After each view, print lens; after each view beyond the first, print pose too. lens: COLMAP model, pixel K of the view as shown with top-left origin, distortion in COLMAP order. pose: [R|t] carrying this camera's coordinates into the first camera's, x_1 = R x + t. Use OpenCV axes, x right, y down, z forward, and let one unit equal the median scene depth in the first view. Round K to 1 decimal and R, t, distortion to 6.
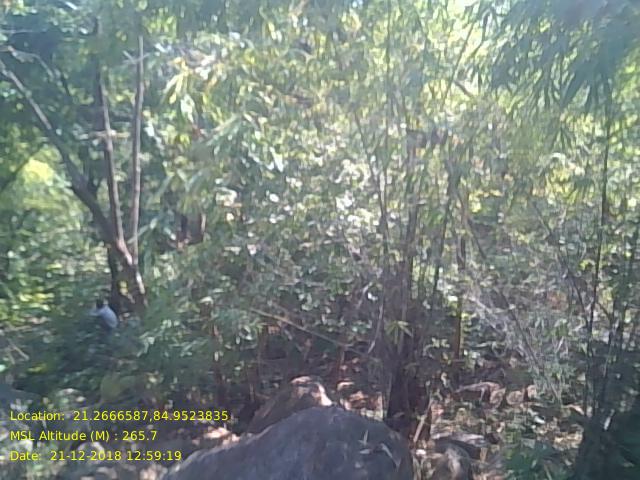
lens RADIAL K [[525.2, 0, 312.9], [0, 525.2, 233.6], [0, 0, 1]] dist [0.089226, -0.135481]
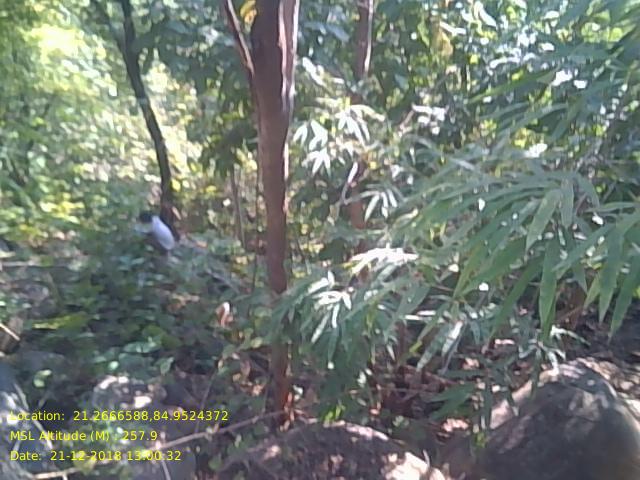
lens RADIAL K [[525.2, 0, 323.8], [0, 525.2, 235.3], [0, 0, 1]] dist [0.089226, -0.135481]
pose [[0.998999, 0.035954, -0.026622, -0.111482], [-0.031866, 0.989552, 0.140613, 0.038468], [0.031399, -0.139624, 0.989707, 0.230780]]
